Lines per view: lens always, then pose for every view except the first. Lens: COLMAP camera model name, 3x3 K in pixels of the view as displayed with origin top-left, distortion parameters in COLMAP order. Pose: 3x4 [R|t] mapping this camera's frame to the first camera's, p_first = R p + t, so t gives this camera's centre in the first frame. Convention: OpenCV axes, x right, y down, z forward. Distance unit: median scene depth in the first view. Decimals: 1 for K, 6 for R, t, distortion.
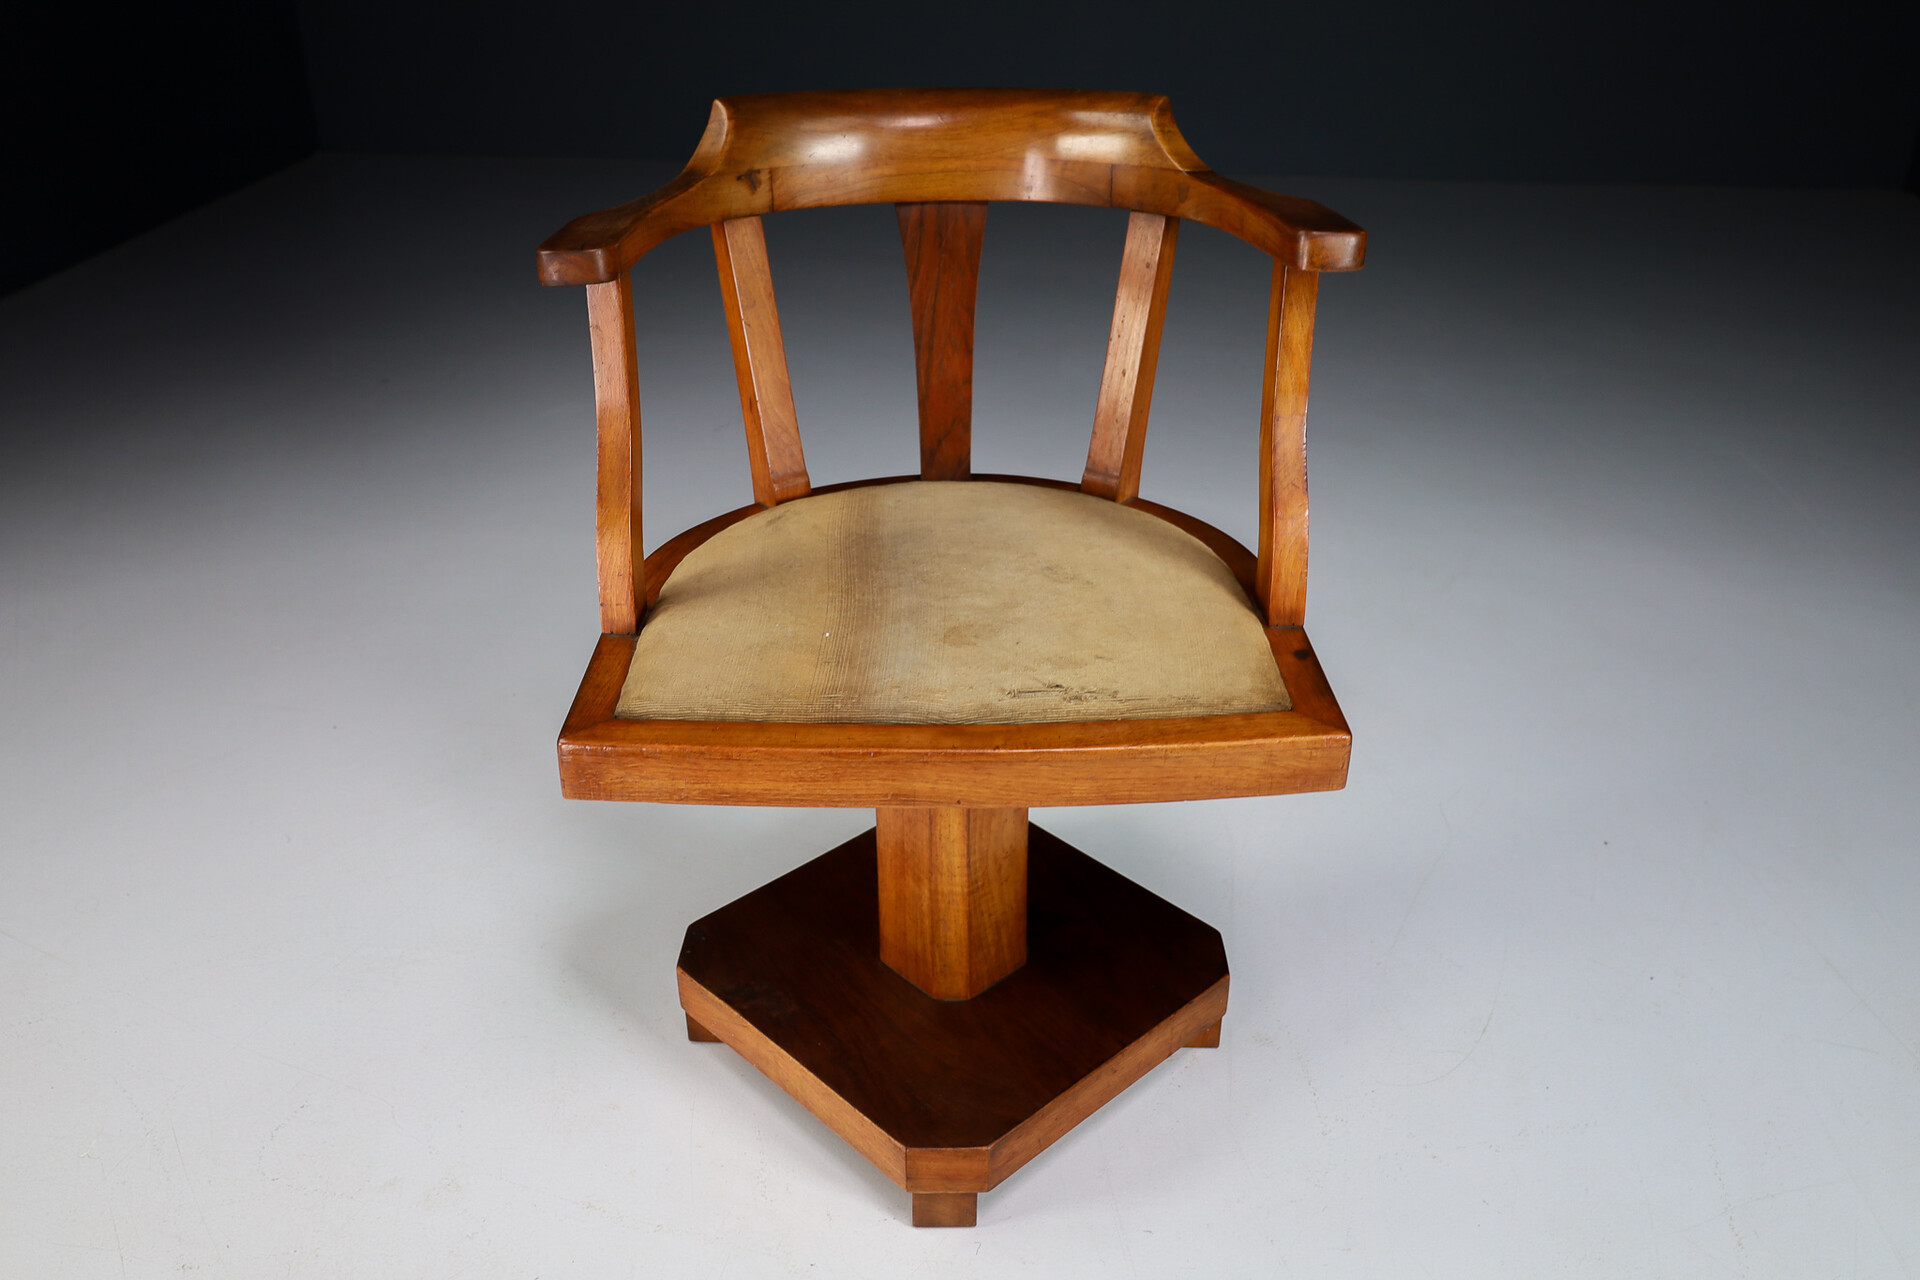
lens RADIAL K [[1700.8, 0, 960.0], [0, 1700.8, 640.0], [0, 0, 1]] dist [-0.002454, -0.000807]
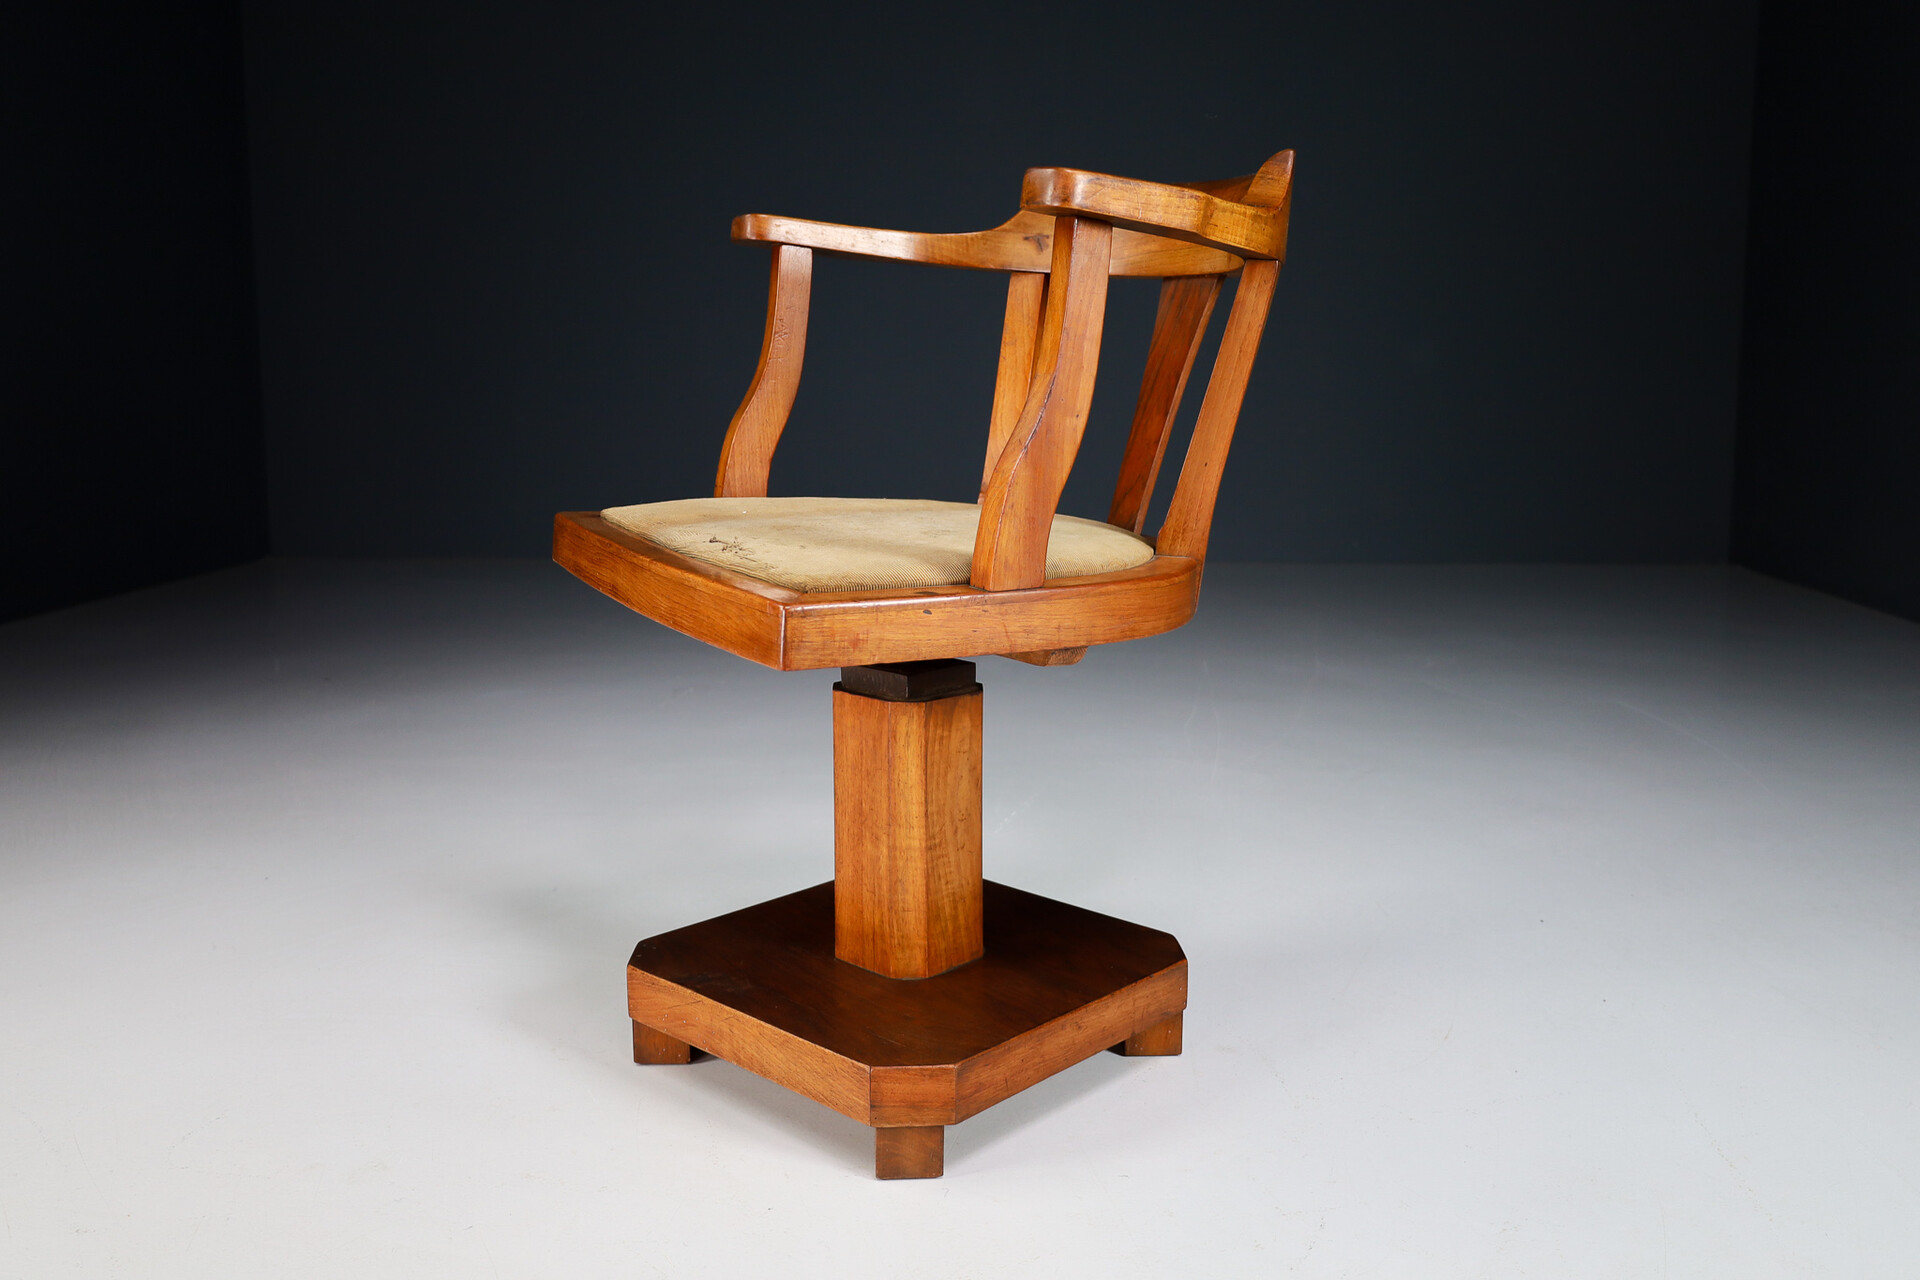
lens RADIAL K [[1700.8, 0, 960.0], [0, 1700.8, 640.0], [0, 0, 1]] dist [-0.002454, -0.000807]
pose [[0.998210, -0.007686, 0.059304, -0.033701], [0.026909, 0.943365, -0.330664, 0.363202], [-0.053404, 0.331668, 0.941884, 0.007071]]
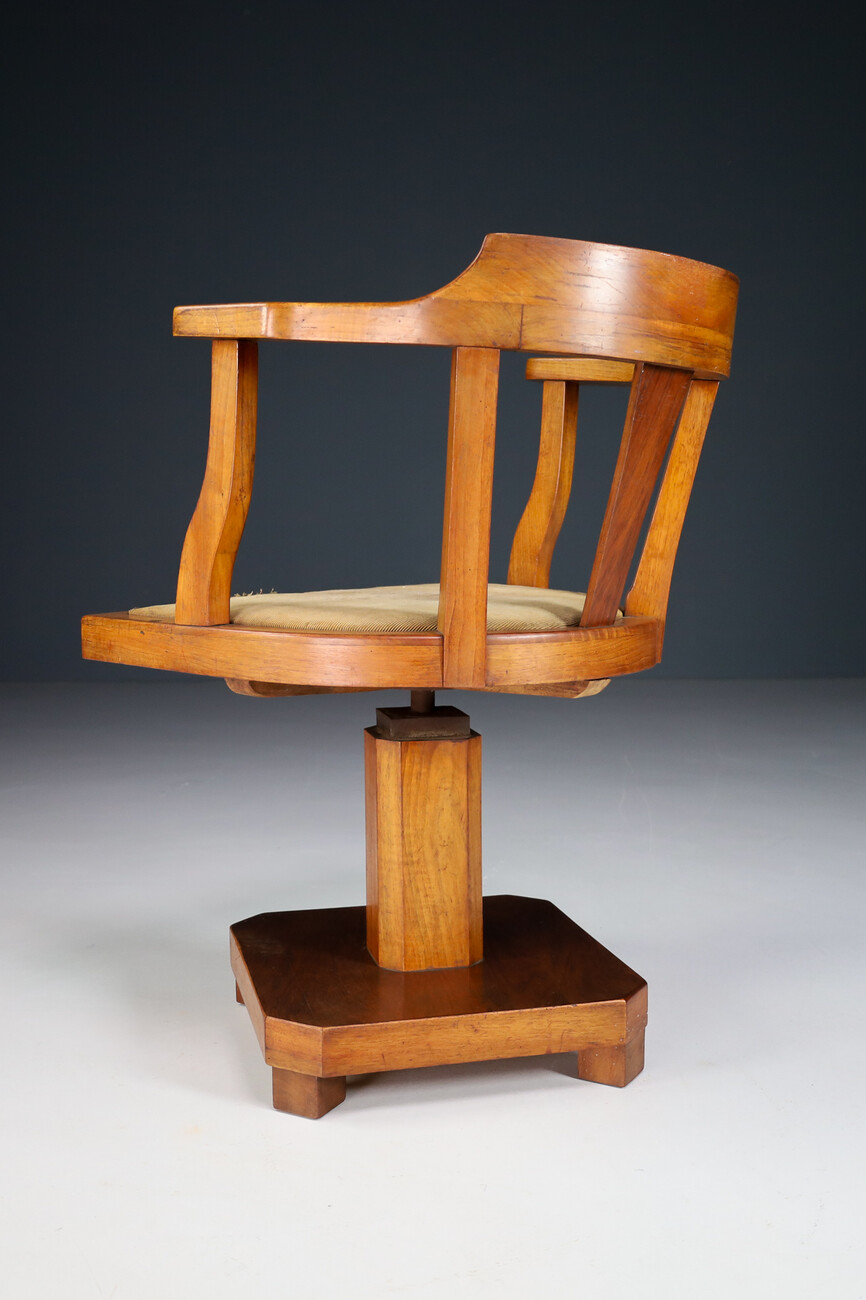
lens RADIAL K [[1503.0, 0, 433.0], [0, 1503.0, 650.0], [0, 0, 1]] dist [-0.021305, -0.013085]
pose [[0.855654, 0.044509, -0.515631, 0.571997], [-0.245609, 0.911882, -0.328858, 0.357095], [0.455557, 0.408033, 0.791187, 0.086428]]
